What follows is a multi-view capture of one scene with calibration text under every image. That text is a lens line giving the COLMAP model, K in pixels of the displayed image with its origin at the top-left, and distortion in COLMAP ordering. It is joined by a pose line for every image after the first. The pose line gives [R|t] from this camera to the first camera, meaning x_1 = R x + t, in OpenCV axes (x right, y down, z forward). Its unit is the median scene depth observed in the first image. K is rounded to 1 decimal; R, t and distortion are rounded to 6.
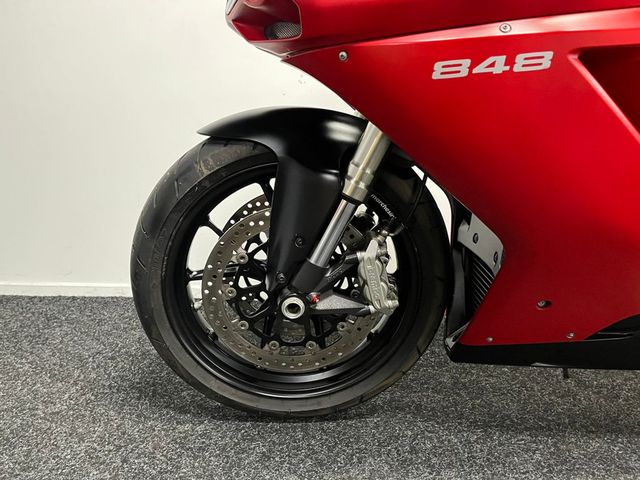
lens RADIAL K [[489.0, 0, 320.0], [0, 489.0, 240.0], [0, 0, 1]] dist [0.035533, -0.001376]
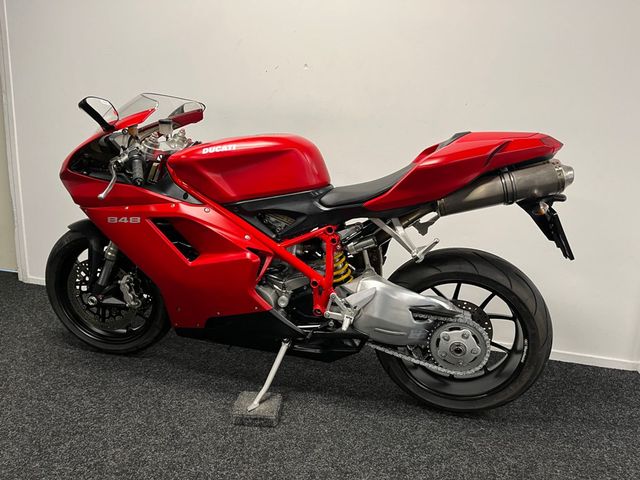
lens RADIAL K [[479.7, 0, 327.1], [0, 479.7, 240.3], [0, 0, 1]] dist [0.027896, -0.001292]
pose [[0.969711, 0.075672, -0.232236, 1.591037], [-0.085715, 0.995758, -0.033449, -0.178107], [0.228720, 0.052342, 0.972084, -1.075160]]
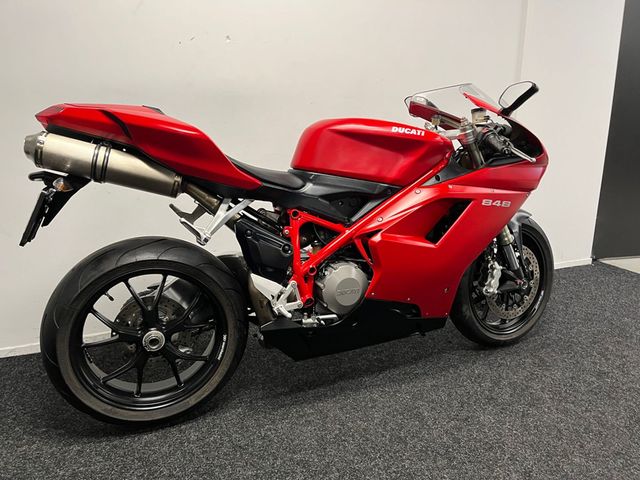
lens RADIAL K [[484.2, 0, 320.0], [0, 484.2, 240.0], [0, 0, 1]] dist [0.073388, -0.103306]
pose [[0.918947, -0.124187, 0.374318, 0.121133], [0.121241, 0.992123, 0.031512, -0.250954], [-0.375283, 0.016425, 0.926765, -0.931246]]
